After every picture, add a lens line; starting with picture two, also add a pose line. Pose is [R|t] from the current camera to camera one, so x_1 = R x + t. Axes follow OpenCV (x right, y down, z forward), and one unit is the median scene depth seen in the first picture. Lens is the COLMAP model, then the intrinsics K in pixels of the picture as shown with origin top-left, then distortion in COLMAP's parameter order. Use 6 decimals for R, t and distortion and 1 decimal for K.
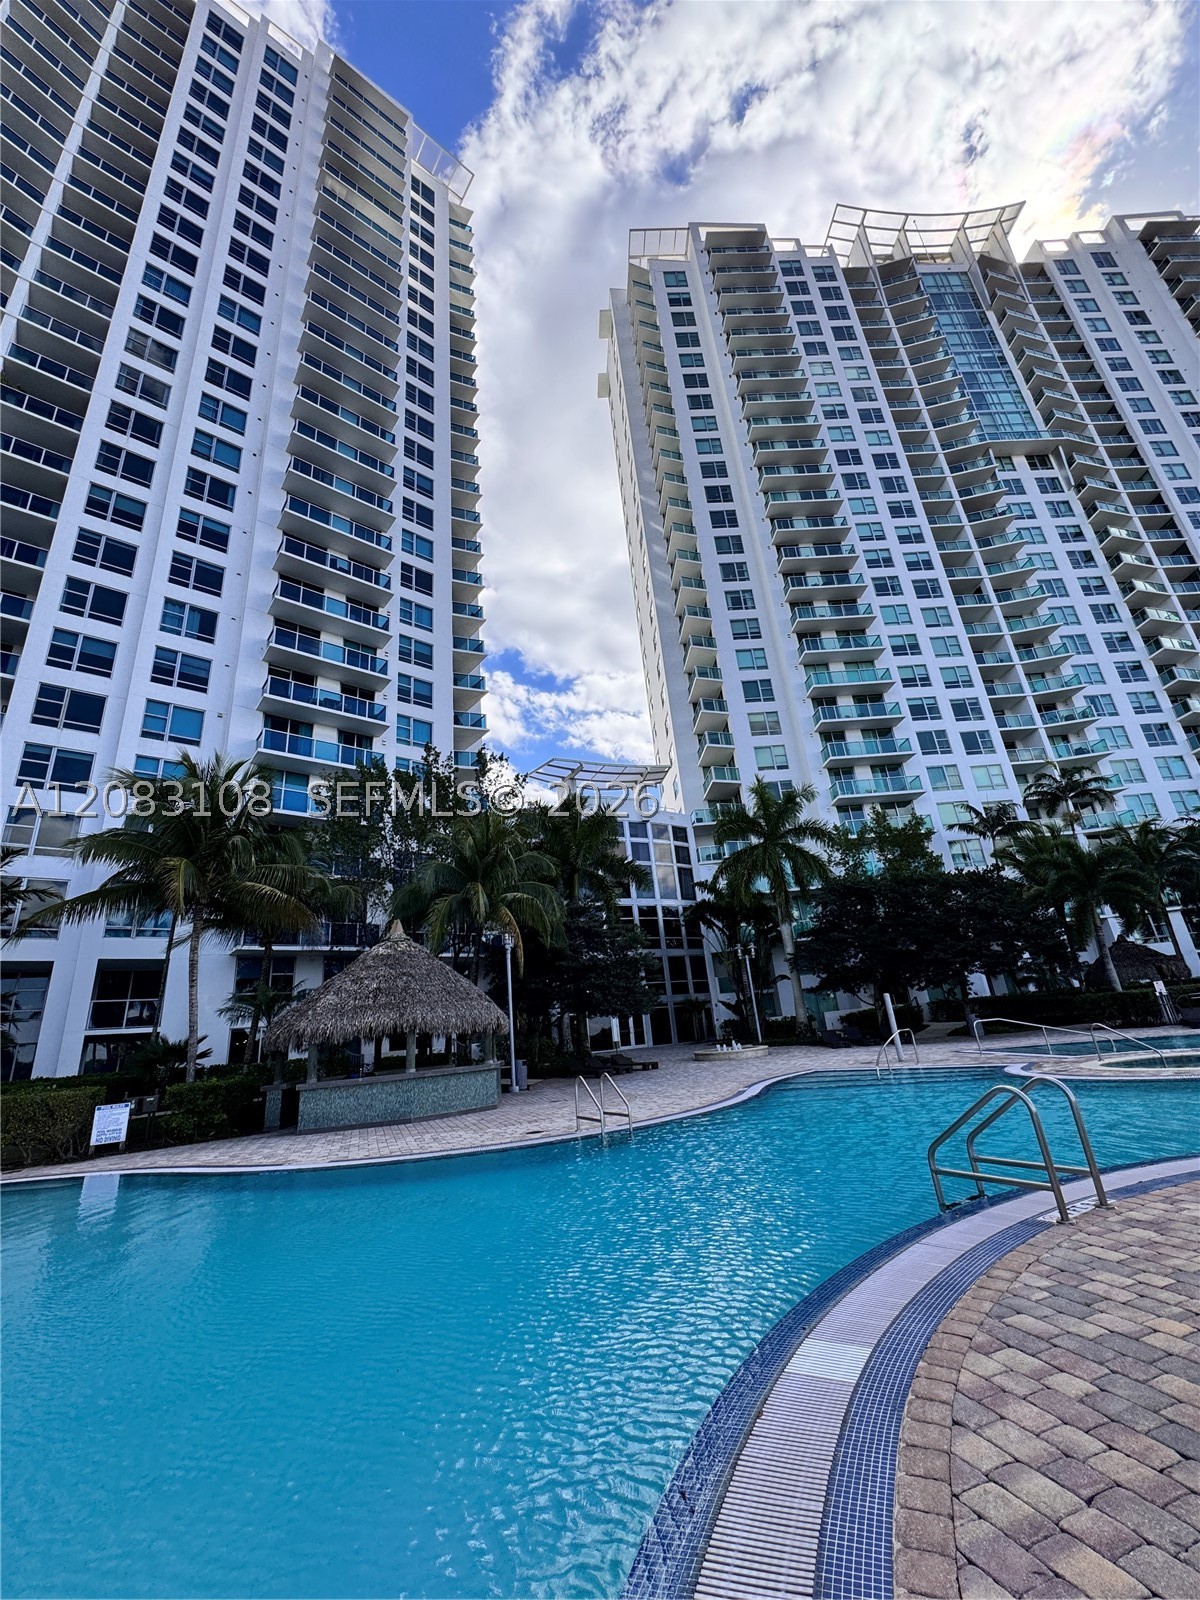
lens RADIAL K [[640.0, 0, 595.8], [0, 640.0, 797.7], [0, 0, 1]] dist [-0.003369, 0.000209]
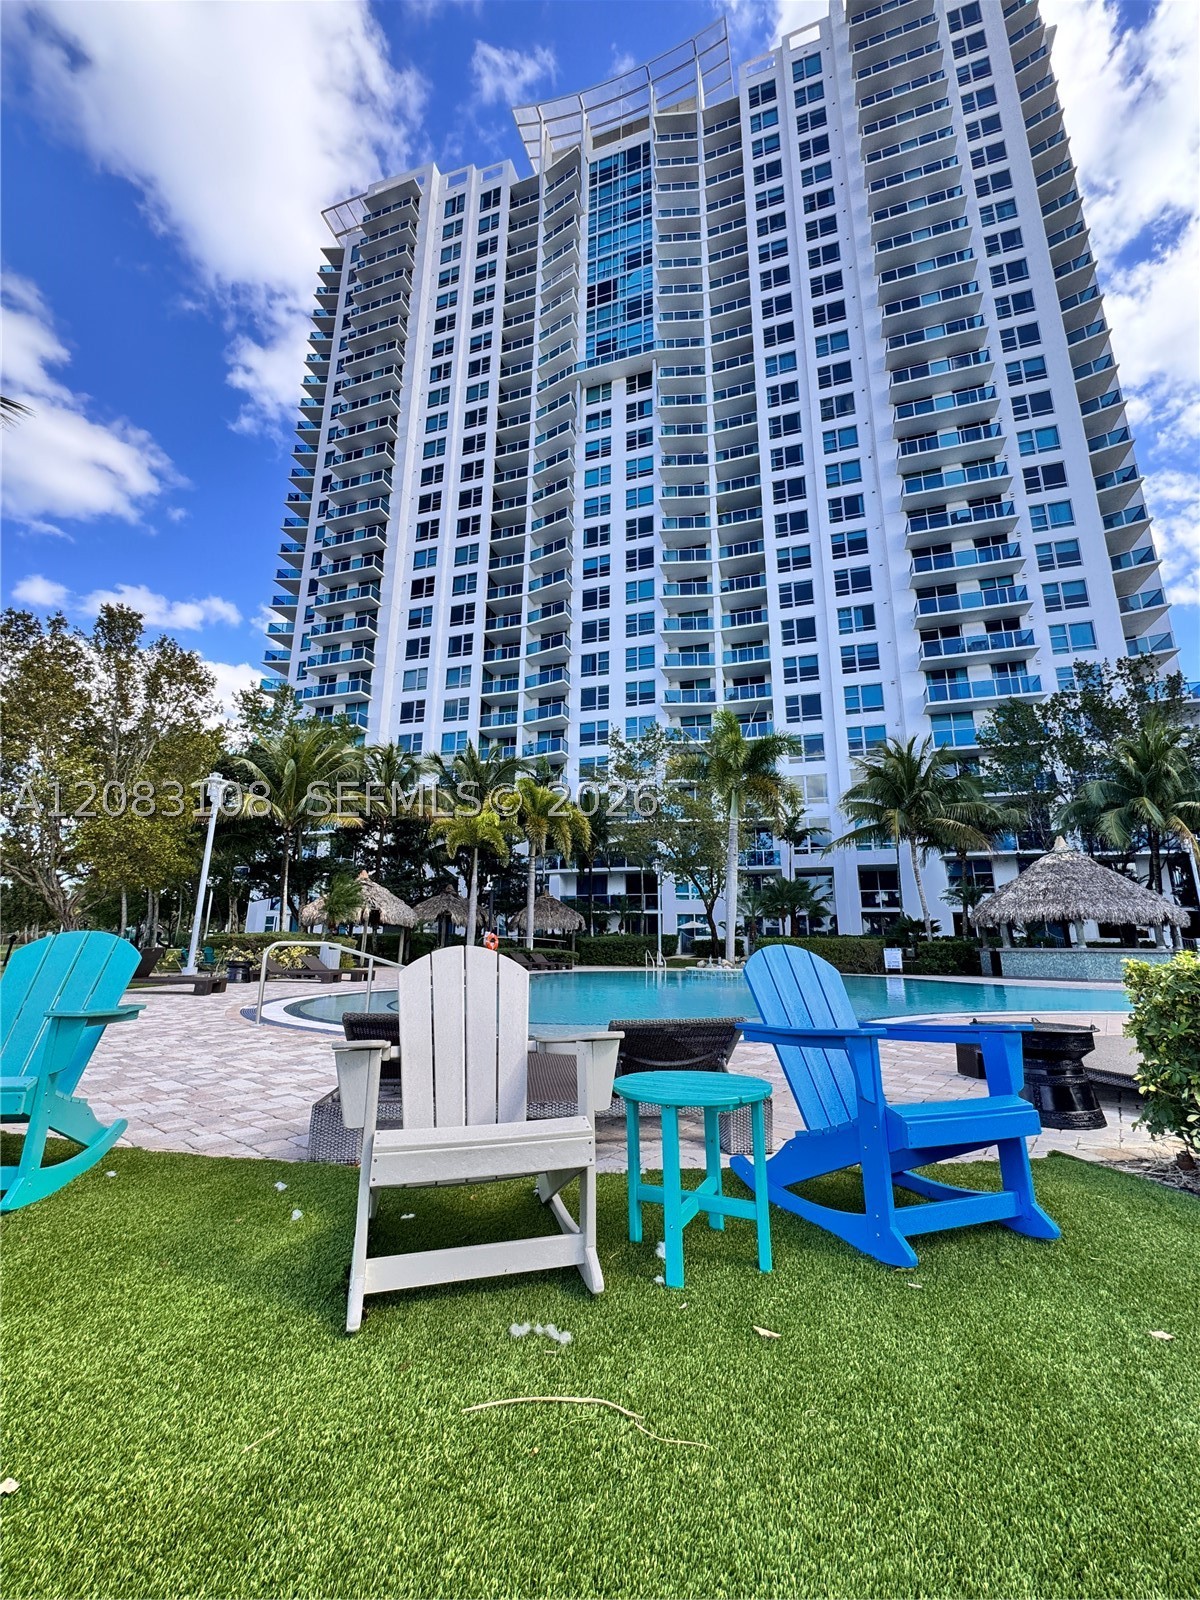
lens RADIAL K [[640.0, 0, 599.1], [0, 640.0, 800.3], [0, 0, 1]] dist [-0.003369, 0.000209]
pose [[0.537034, -0.097929, -0.837857, 0.186143], [0.242376, 0.969270, 0.042064, -0.106250], [0.807991, -0.225666, 0.544266, -0.291787]]
